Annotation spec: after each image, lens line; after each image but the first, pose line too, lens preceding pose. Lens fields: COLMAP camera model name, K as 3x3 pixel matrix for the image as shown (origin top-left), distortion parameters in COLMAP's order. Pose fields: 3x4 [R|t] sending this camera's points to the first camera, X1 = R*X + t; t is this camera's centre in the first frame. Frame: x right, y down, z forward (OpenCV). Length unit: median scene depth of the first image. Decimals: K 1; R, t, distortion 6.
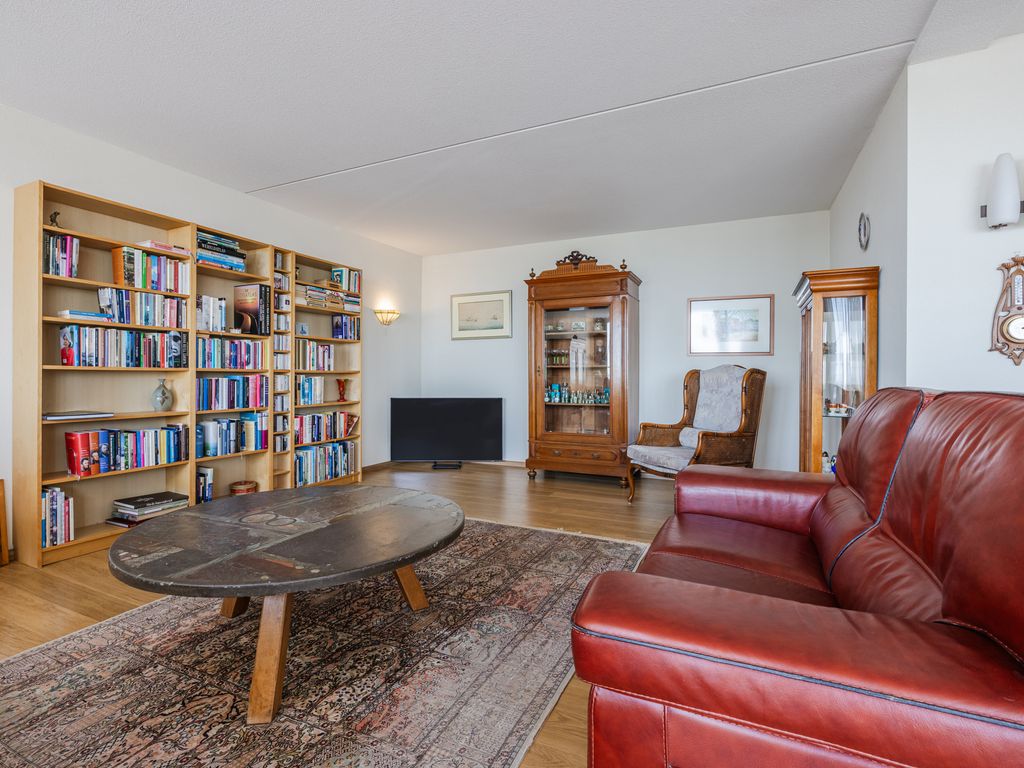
lens RADIAL K [[494.1, 0, 515.3], [0, 494.1, 378.8], [0, 0, 1]] dist [-0.013080, 0.001725]
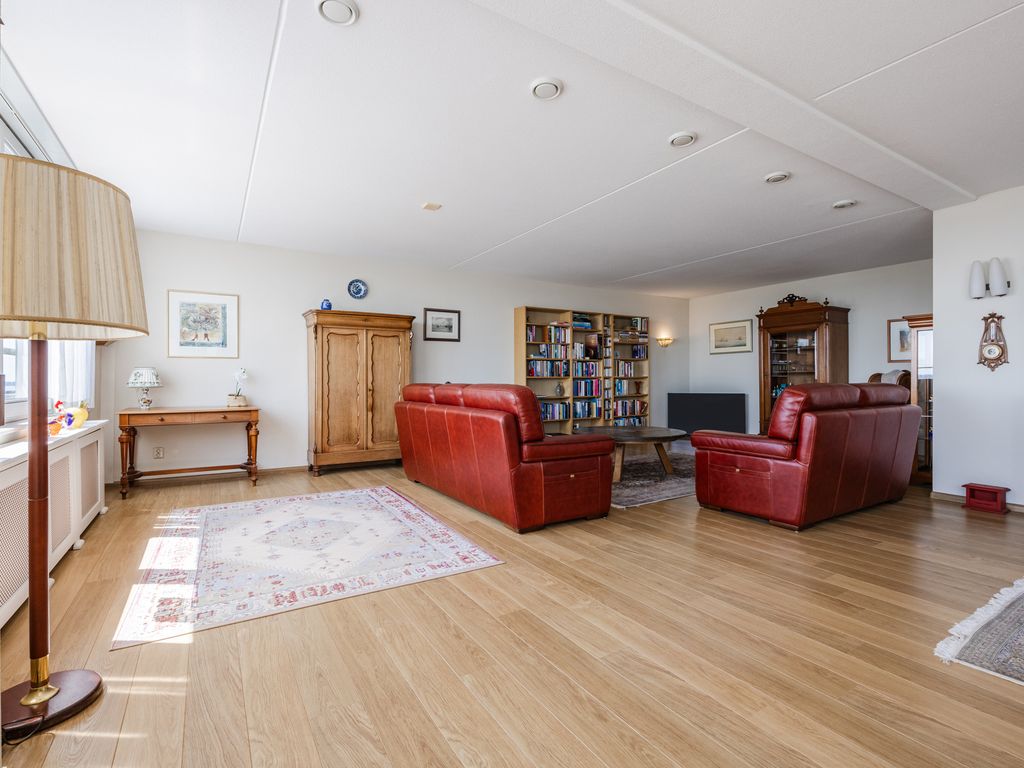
lens RADIAL K [[494.1, 0, 509.6], [0, 494.1, 379.9], [0, 0, 1]] dist [-0.013080, 0.001725]
pose [[0.832741, -0.006981, -0.553618, 0.278073], [0.004959, 0.999974, -0.005150, 0.002801], [0.553640, 0.001543, 0.832755, -0.826883]]
